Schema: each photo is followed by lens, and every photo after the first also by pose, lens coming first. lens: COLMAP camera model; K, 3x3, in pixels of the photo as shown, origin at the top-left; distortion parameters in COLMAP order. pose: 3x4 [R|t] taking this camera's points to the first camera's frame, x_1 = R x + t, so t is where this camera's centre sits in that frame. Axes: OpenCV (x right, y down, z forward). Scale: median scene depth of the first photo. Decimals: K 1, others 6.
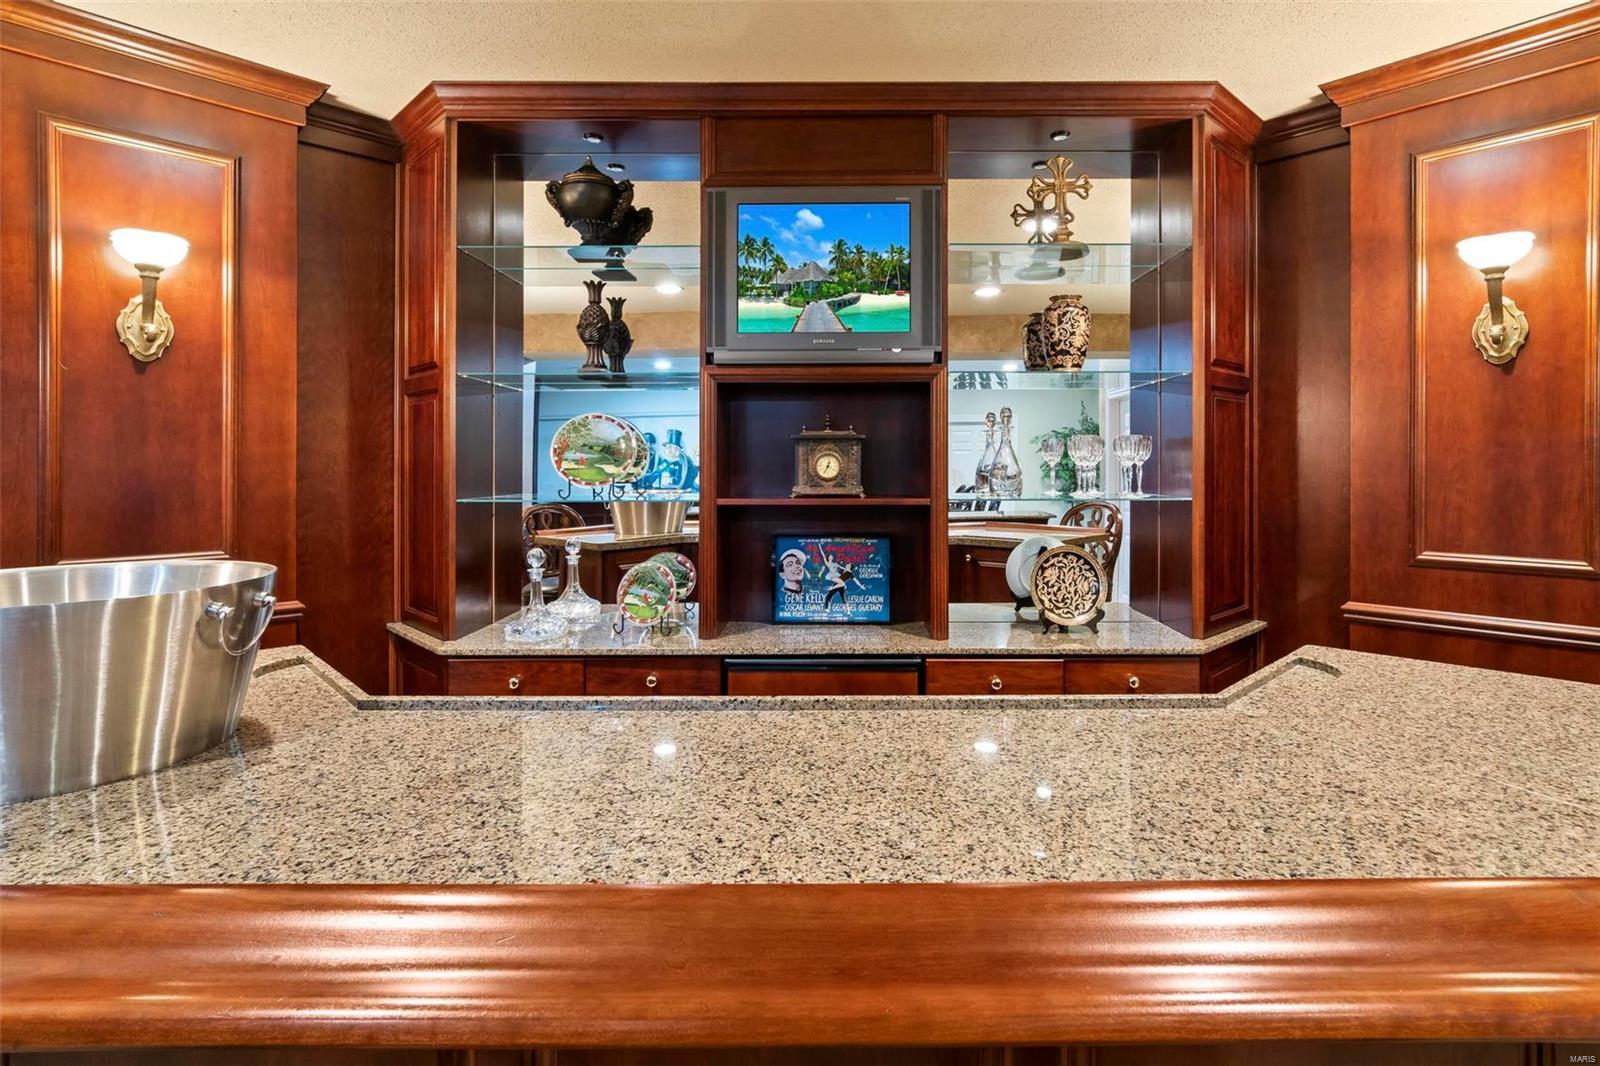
lens RADIAL K [[782.2, 0, 833.0], [0, 782.2, 467.0], [0, 0, 1]] dist [-0.001057, 0.000159]
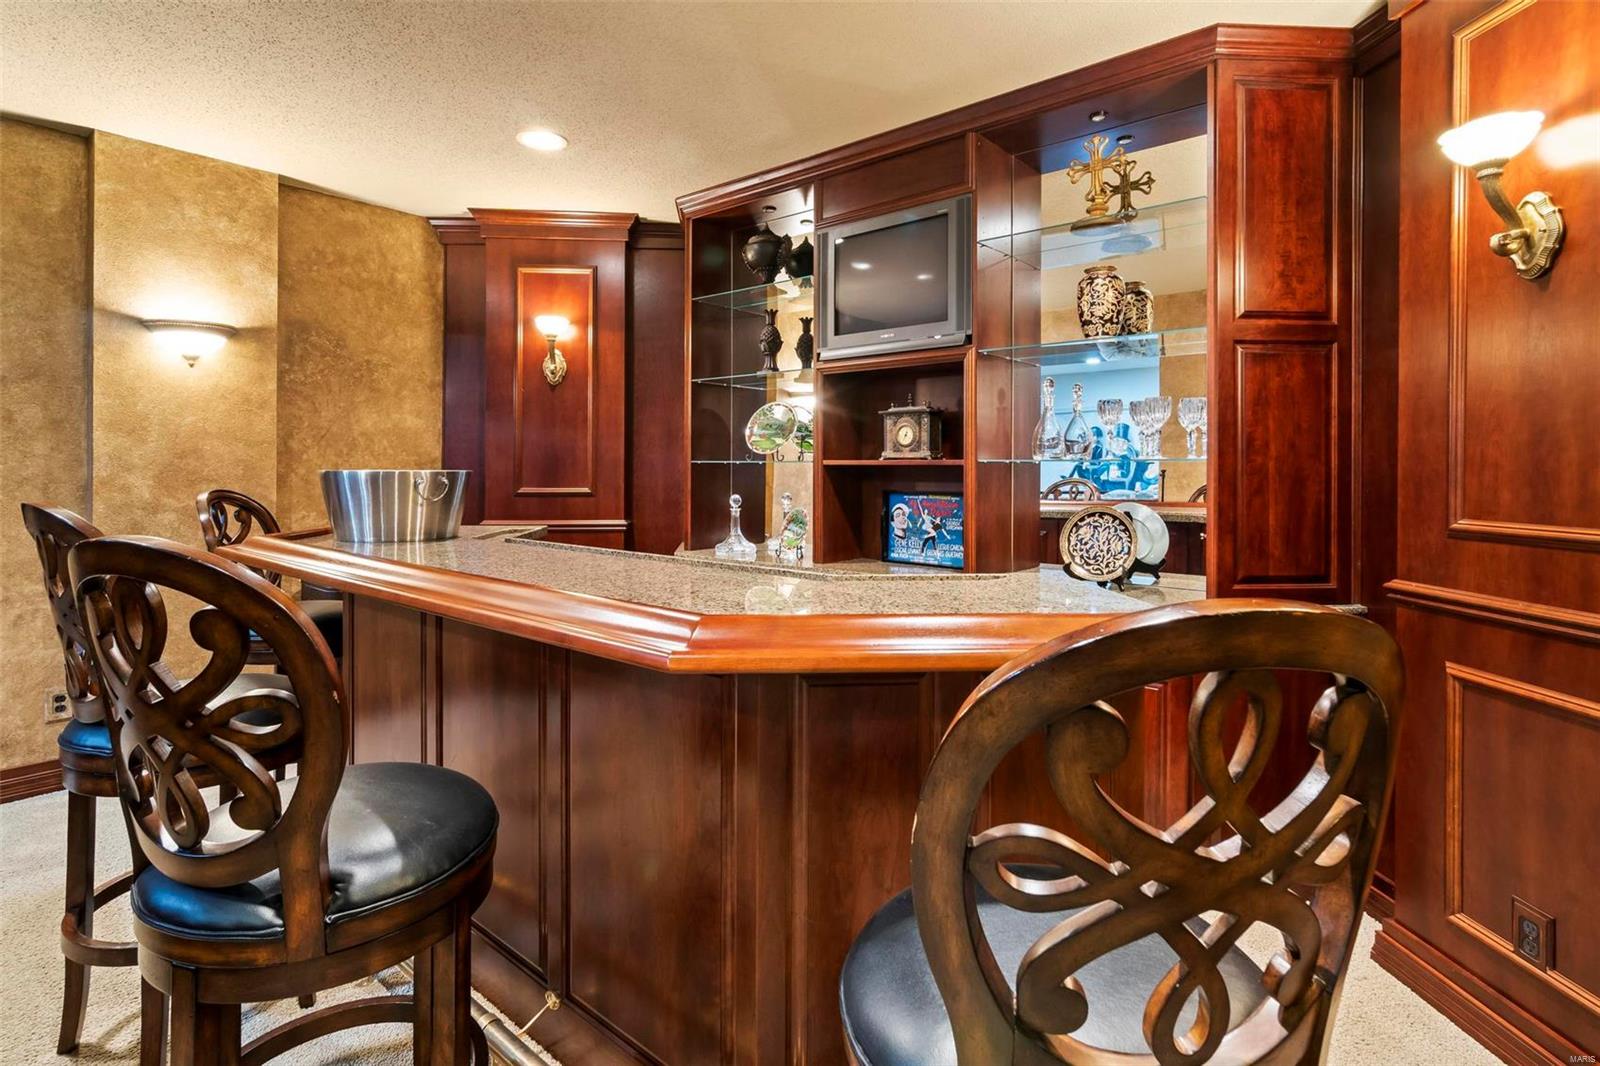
lens RADIAL K [[782.2, 0, 833.0], [0, 782.2, 467.0], [0, 0, 1]] dist [-0.001057, 0.000159]
pose [[0.779156, 0.002644, -0.626824, 0.682171], [-0.003739, 0.999993, -0.000430, 0.050578], [0.626818, 0.002679, 0.779161, -0.041140]]
